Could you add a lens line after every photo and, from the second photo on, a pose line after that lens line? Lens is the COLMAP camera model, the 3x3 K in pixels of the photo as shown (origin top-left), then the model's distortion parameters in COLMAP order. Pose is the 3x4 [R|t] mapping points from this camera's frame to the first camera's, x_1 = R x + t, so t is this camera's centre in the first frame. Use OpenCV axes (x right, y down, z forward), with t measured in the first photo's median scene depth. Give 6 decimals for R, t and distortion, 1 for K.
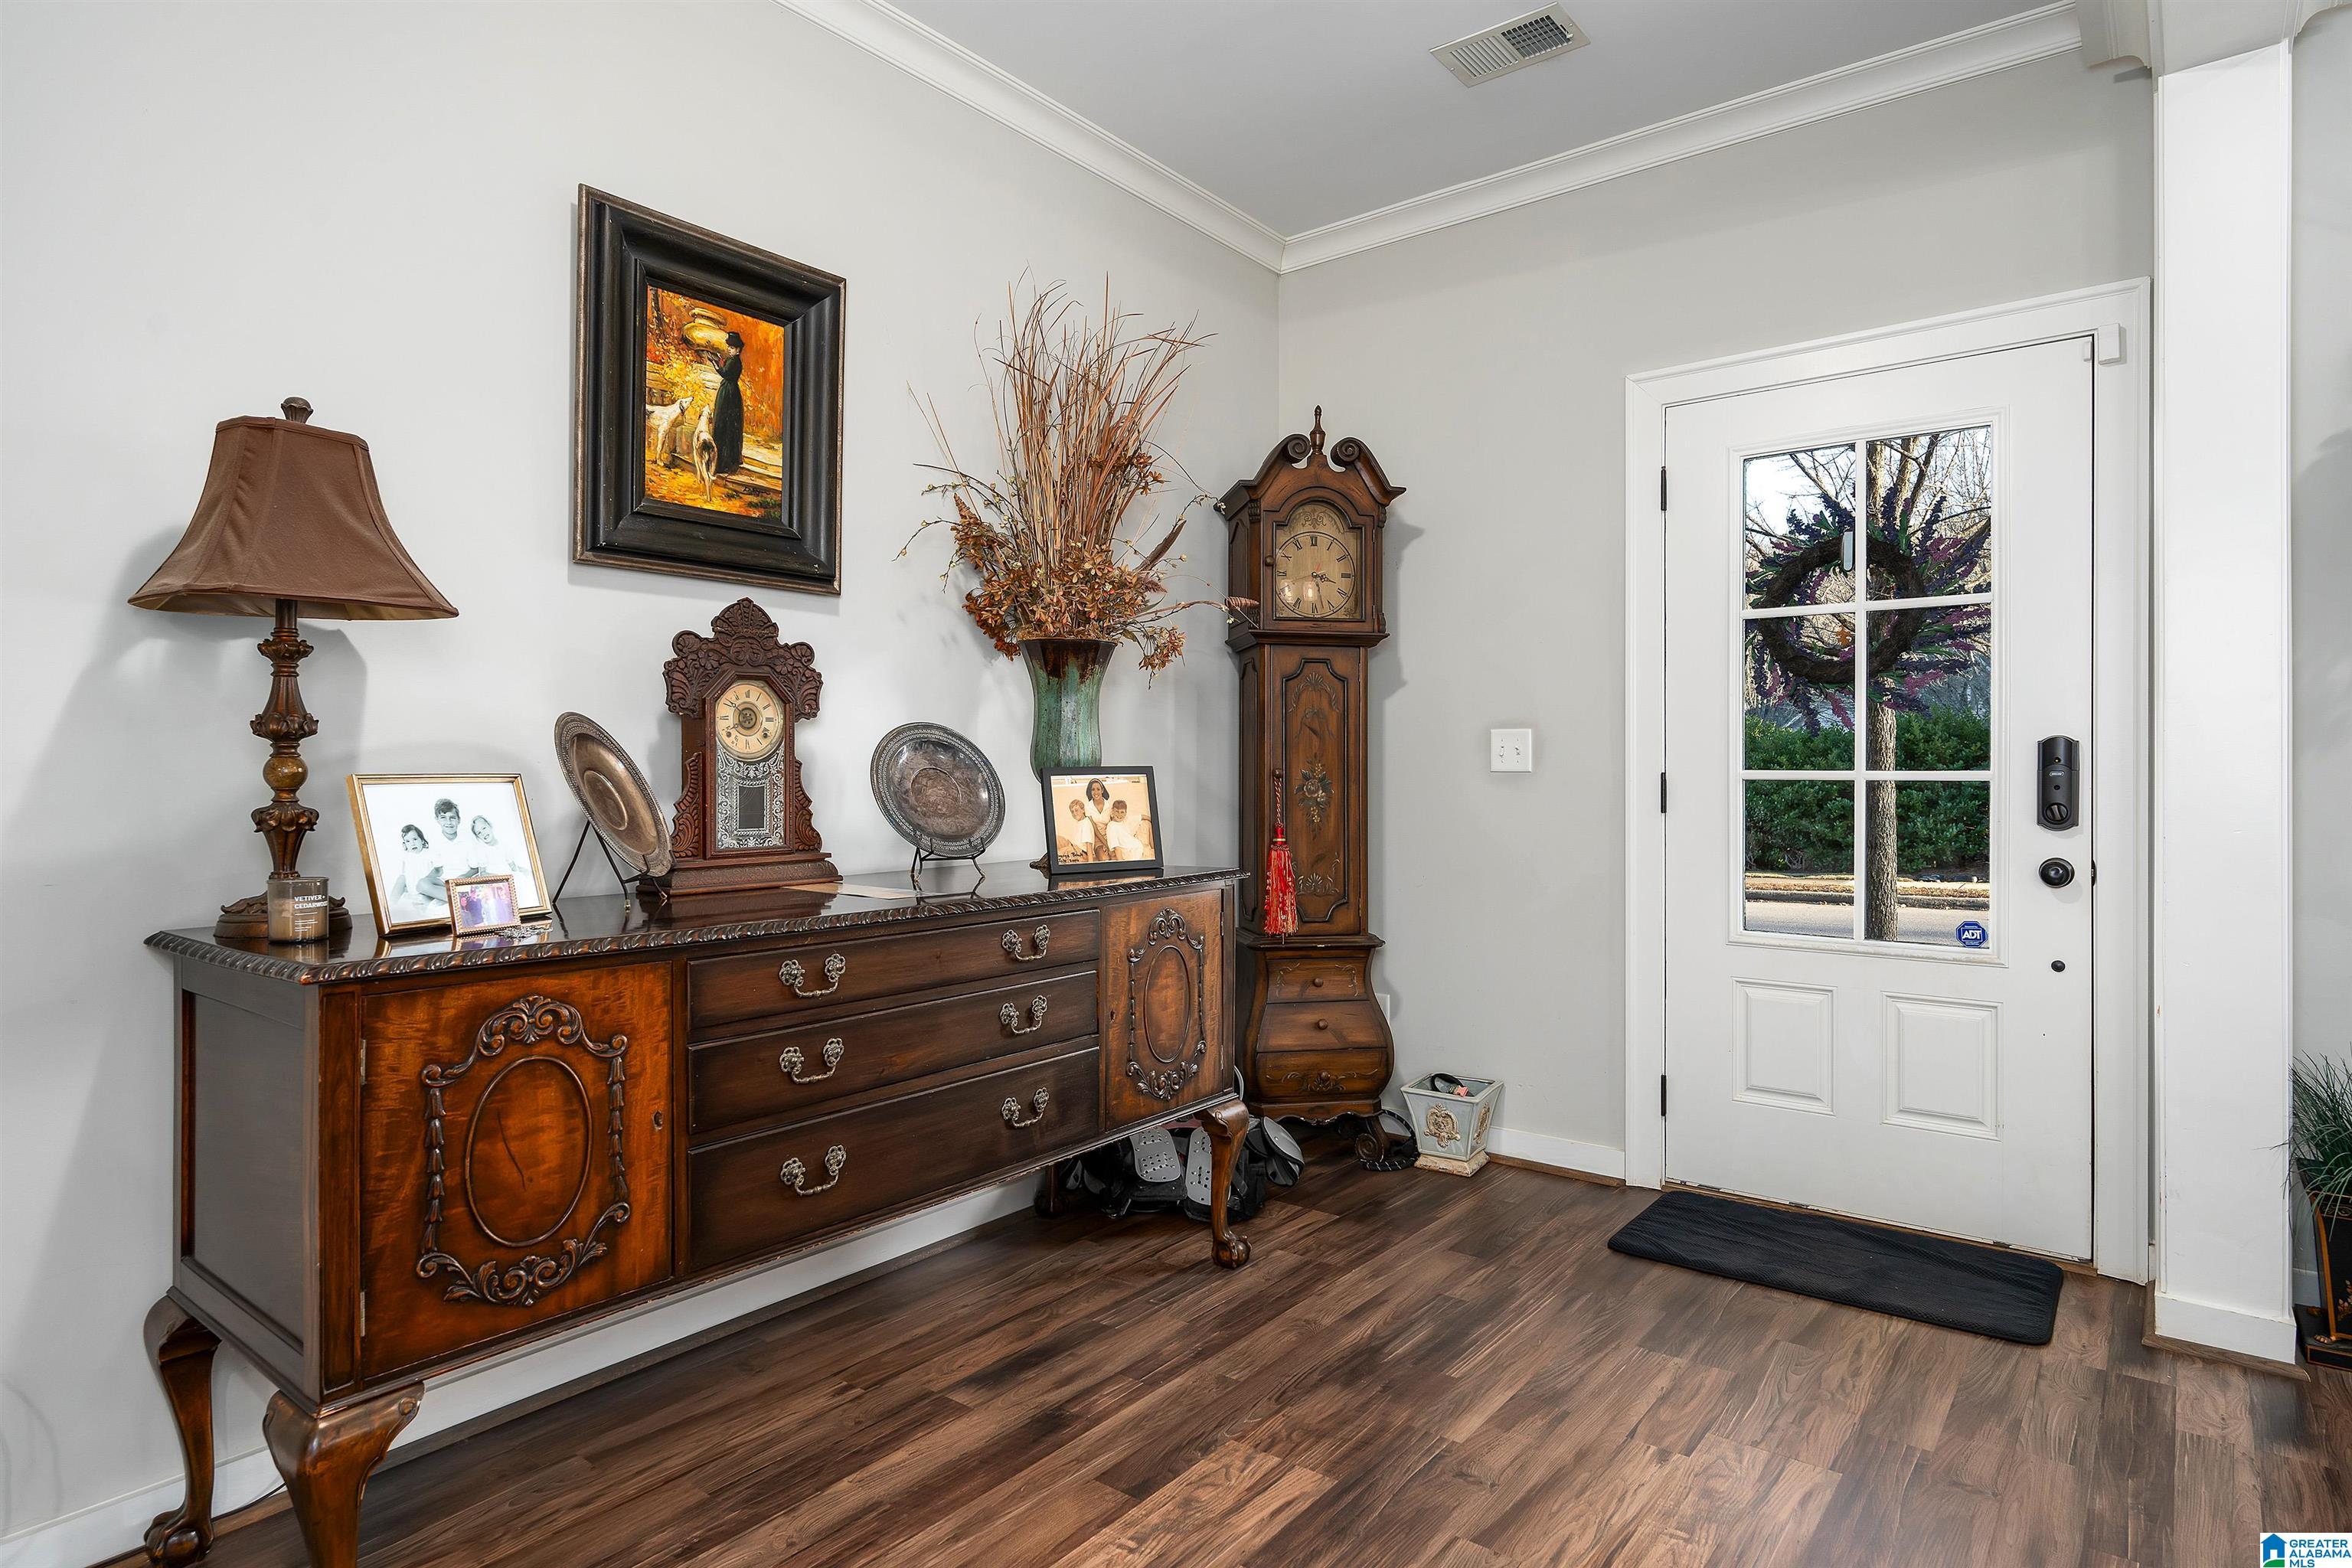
lens RADIAL K [[1332.9, 0, 1179.0], [0, 1332.9, 761.0], [0, 0, 1]] dist [0.003769, -0.001260]
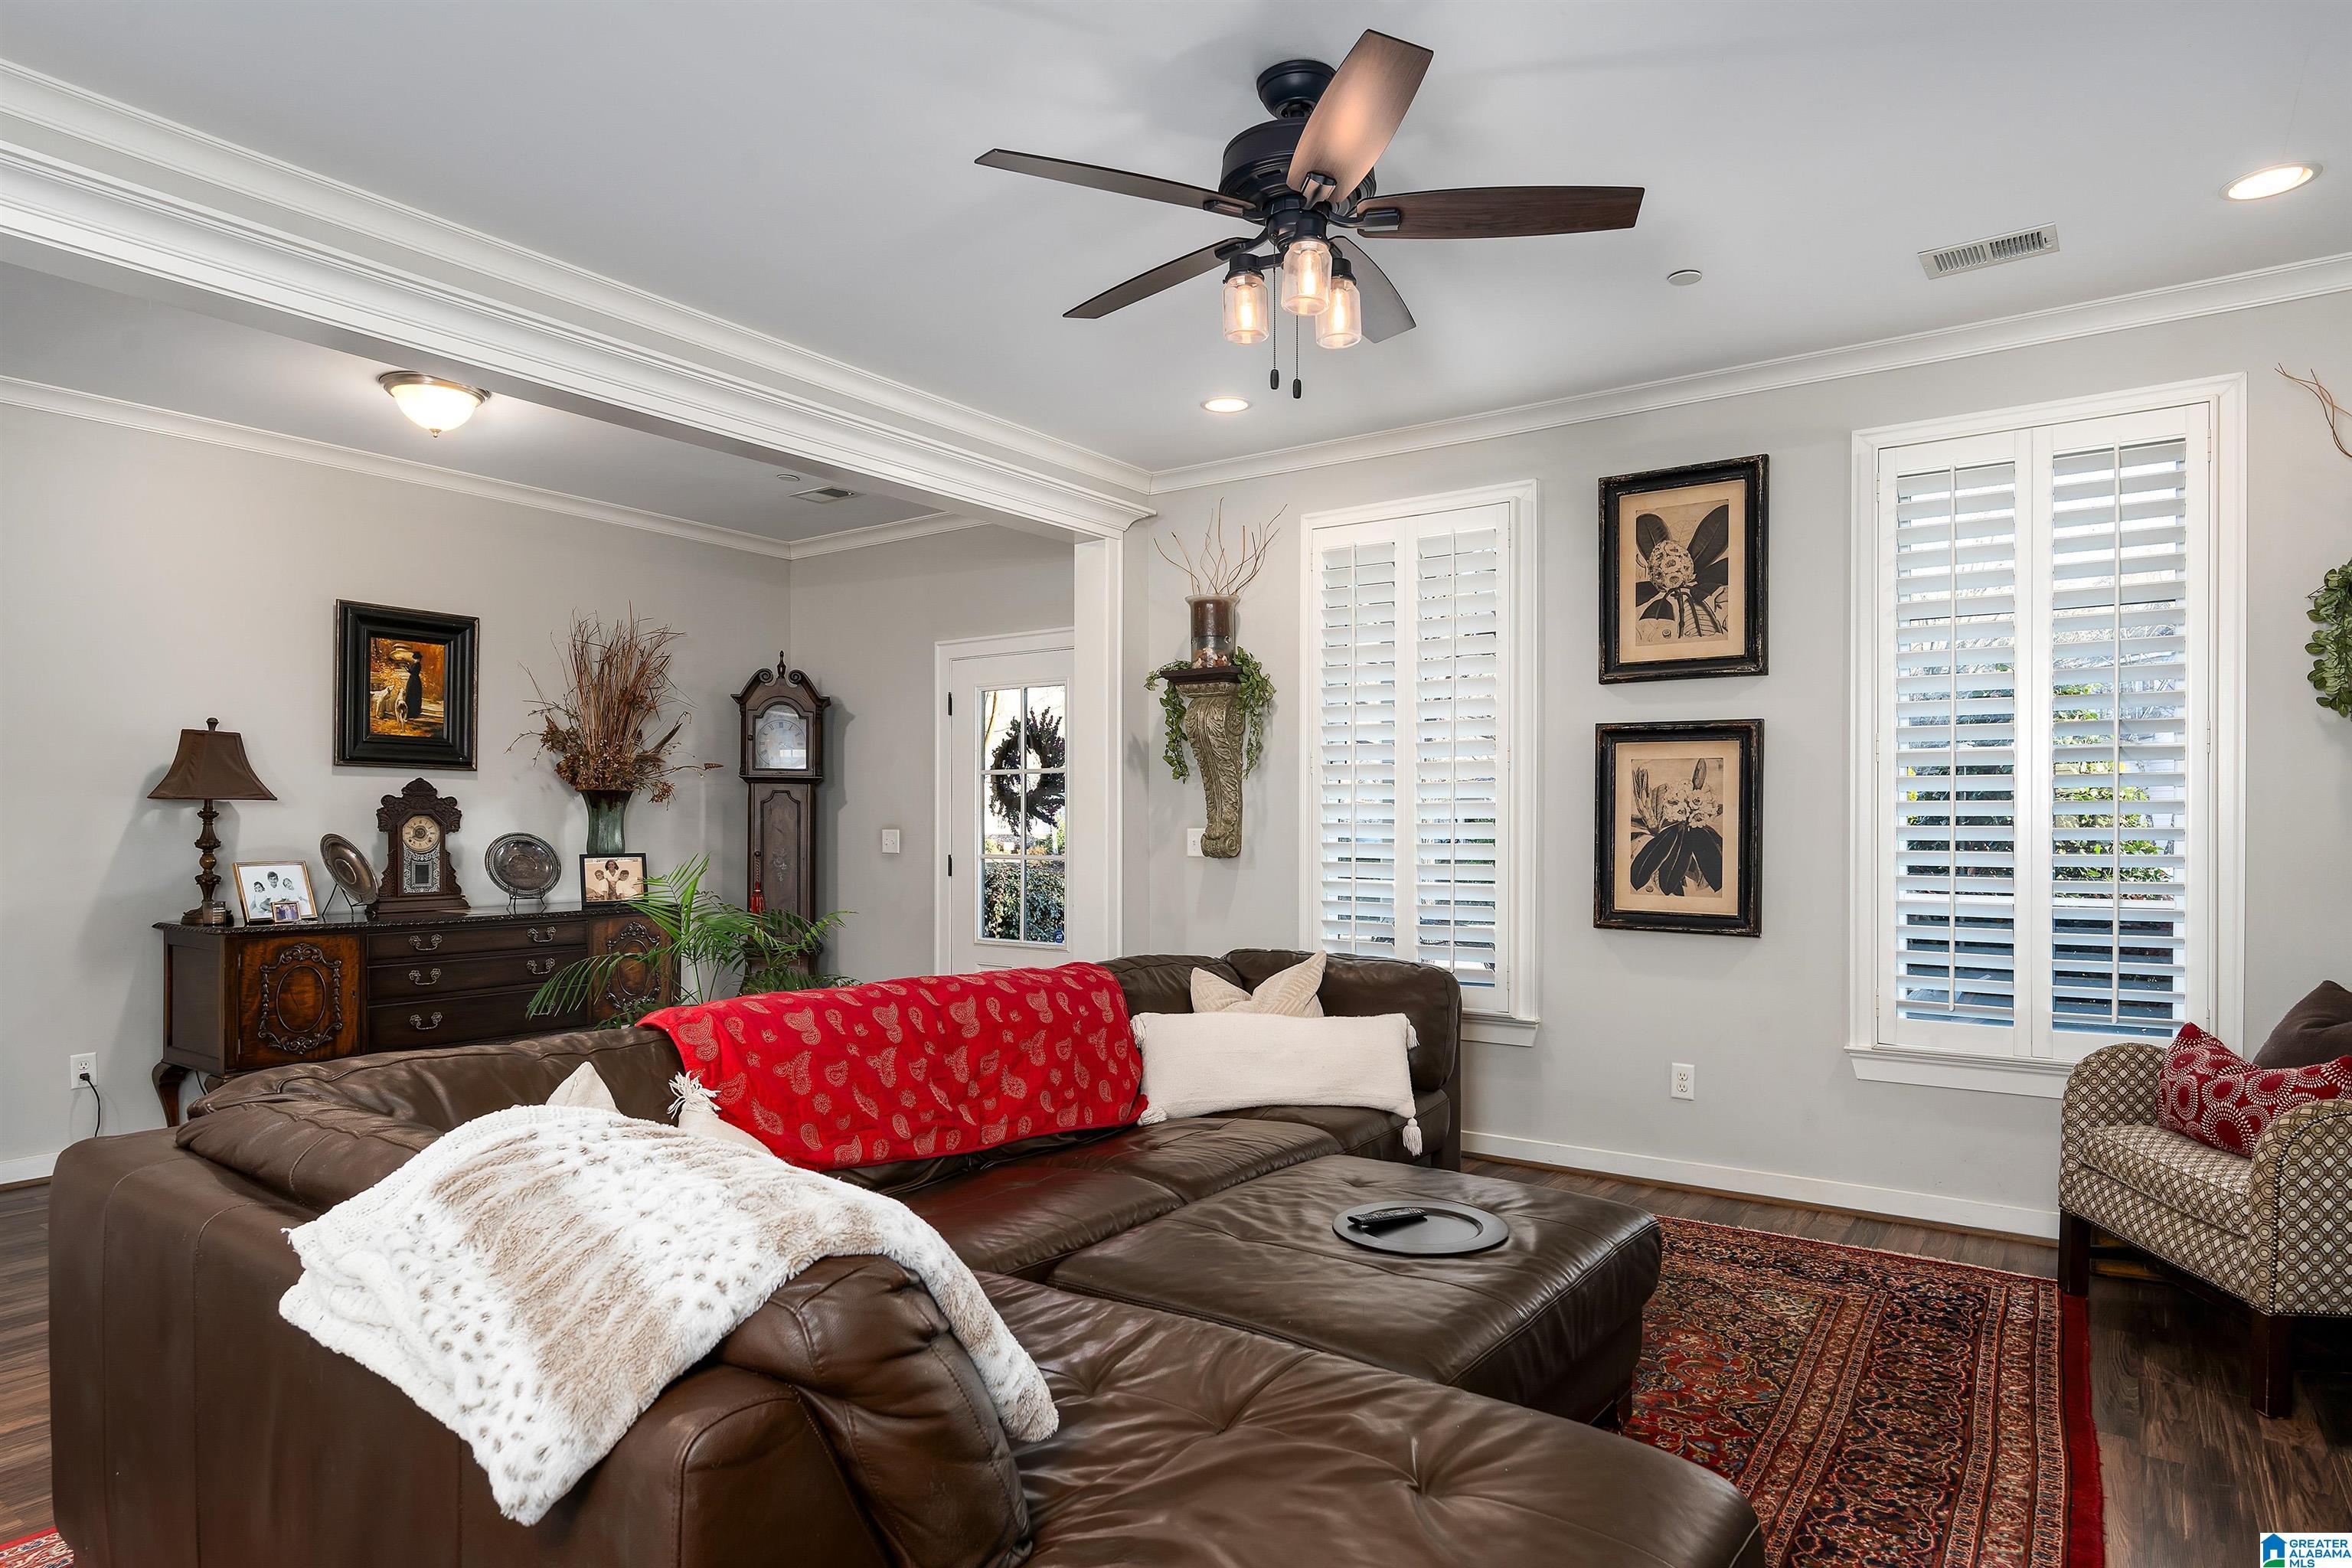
lens RADIAL K [[1332.9, 0, 1136.6], [0, 1332.9, 824.4], [0, 0, 1]] dist [0.003769, -0.001260]
pose [[0.998772, 0.004410, 0.049337, 0.733491], [-0.004628, 0.999980, 0.004294, -0.060433], [-0.049317, -0.004517, 0.998773, -1.226509]]
